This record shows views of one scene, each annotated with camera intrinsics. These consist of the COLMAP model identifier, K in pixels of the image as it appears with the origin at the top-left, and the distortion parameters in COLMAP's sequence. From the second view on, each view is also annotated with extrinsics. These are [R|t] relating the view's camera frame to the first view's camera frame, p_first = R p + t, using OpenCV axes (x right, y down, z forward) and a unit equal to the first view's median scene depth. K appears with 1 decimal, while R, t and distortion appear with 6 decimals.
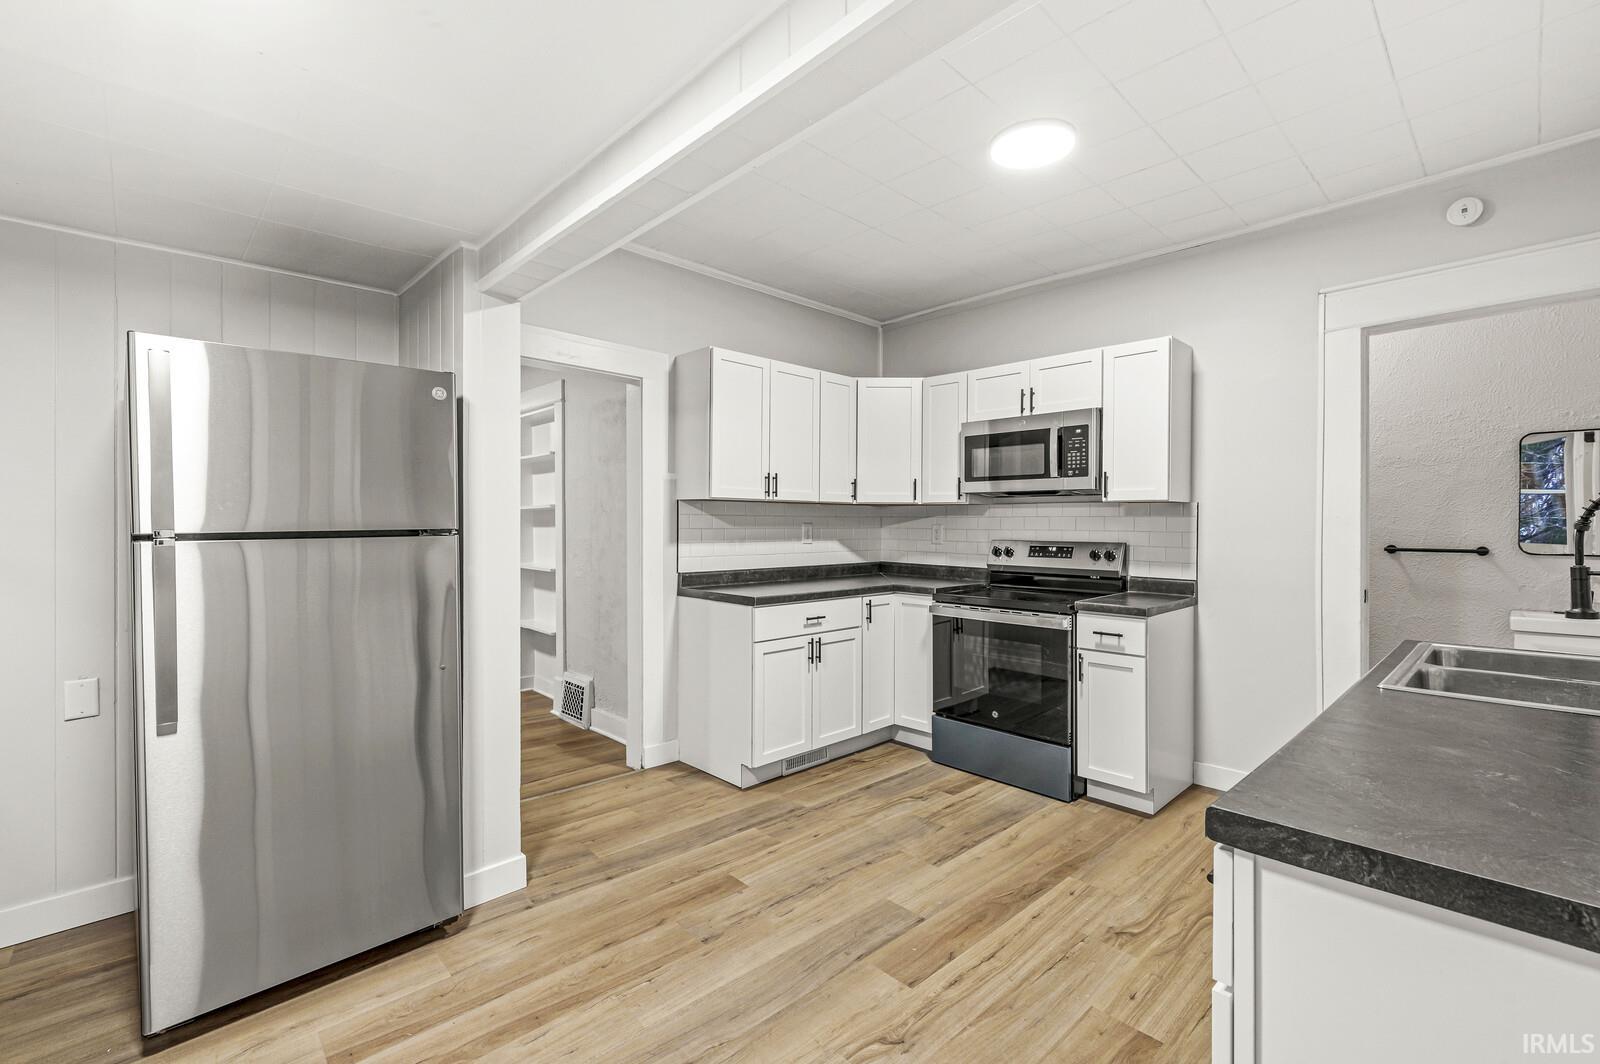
lens RADIAL K [[693.7, 0, 791.4], [0, 693.7, 532.3], [0, 0, 1]] dist [0.002443, -0.000732]
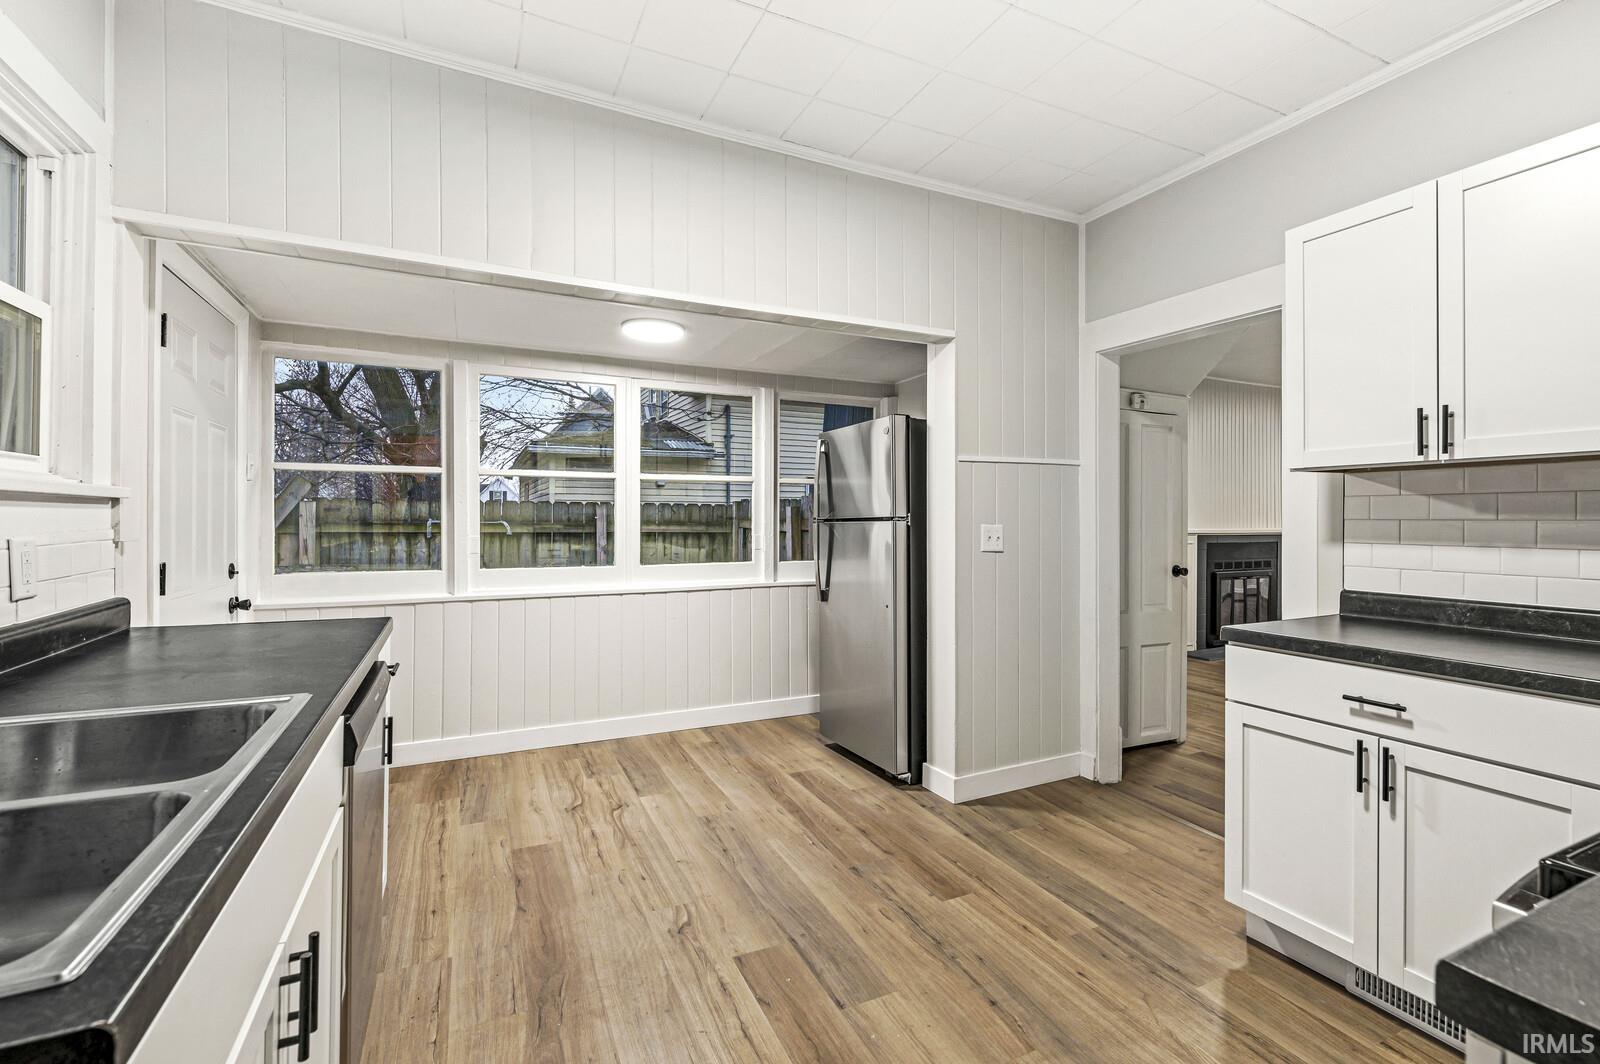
lens RADIAL K [[693.7, 0, 796.7], [0, 693.7, 518.6], [0, 0, 1]] dist [0.002443, -0.000732]
pose [[-0.301956, -0.003009, -0.953317, 0.791884], [-0.015217, 0.999883, 0.001664, 0.000790], [0.953201, 0.015009, -0.301966, 0.975049]]
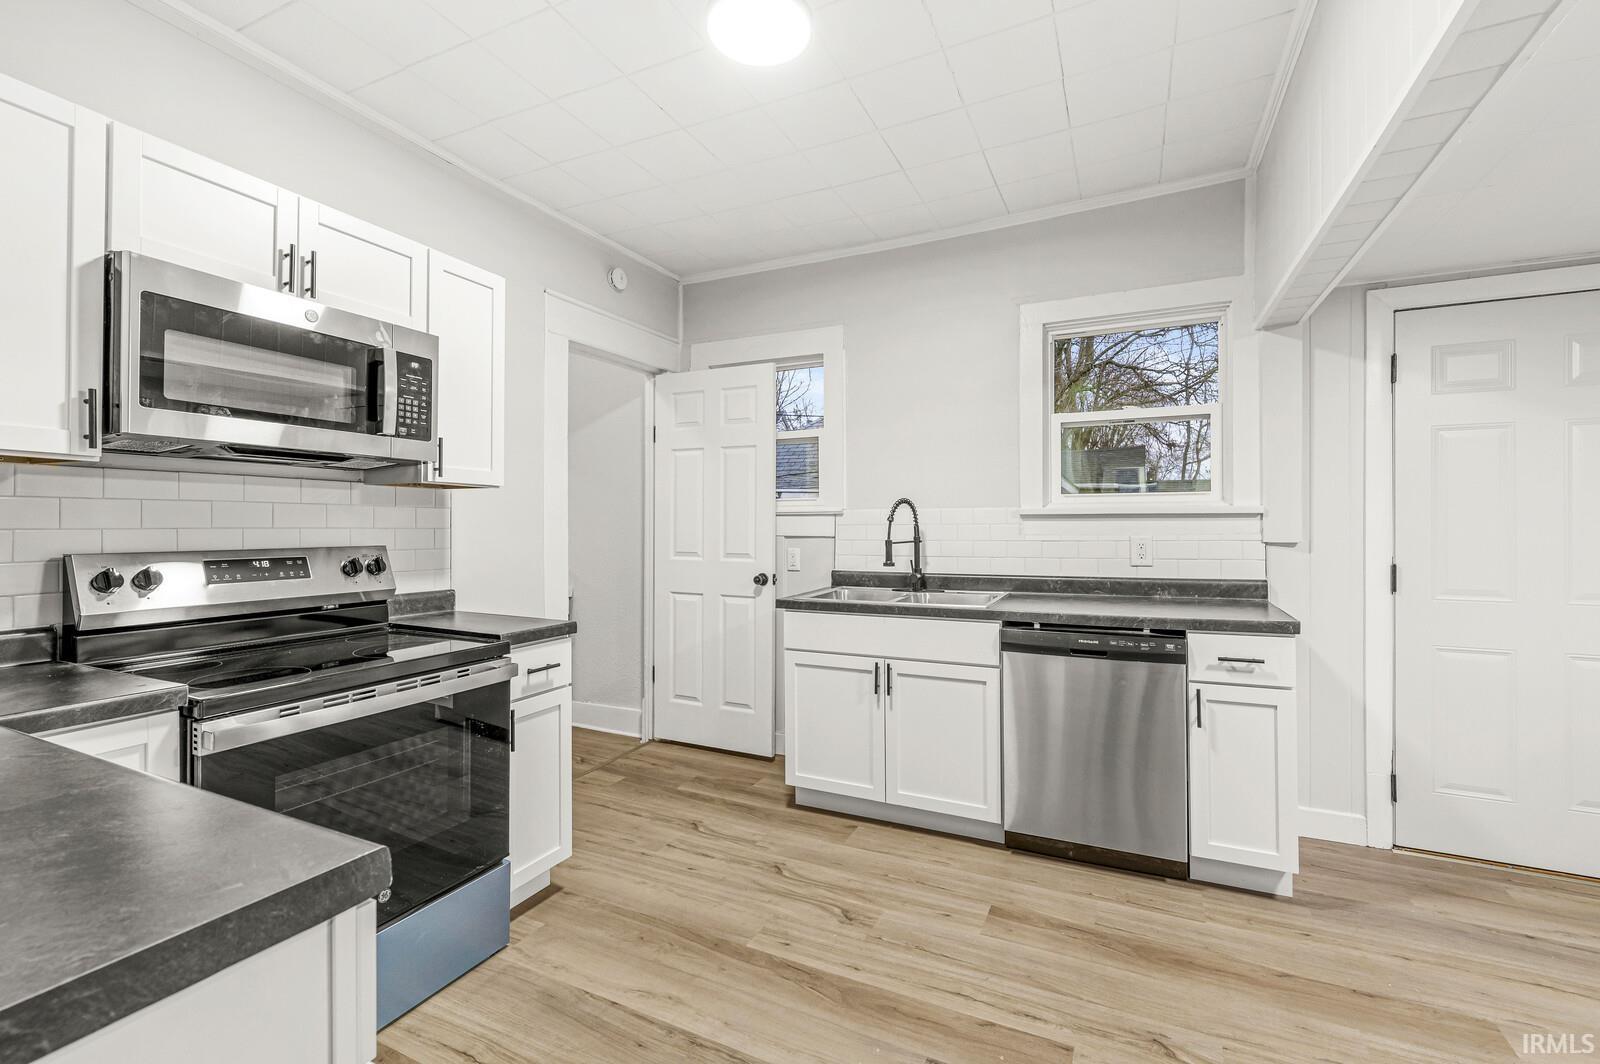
lens RADIAL K [[693.7, 0, 804.2], [0, 693.7, 518.6], [0, 0, 1]] dist [0.002443, -0.000732]
pose [[-0.370393, 0.003663, 0.928868, -0.360391], [0.010725, 0.999942, 0.000333, -0.007767], [-0.928813, 0.010086, -0.370411, 1.142268]]
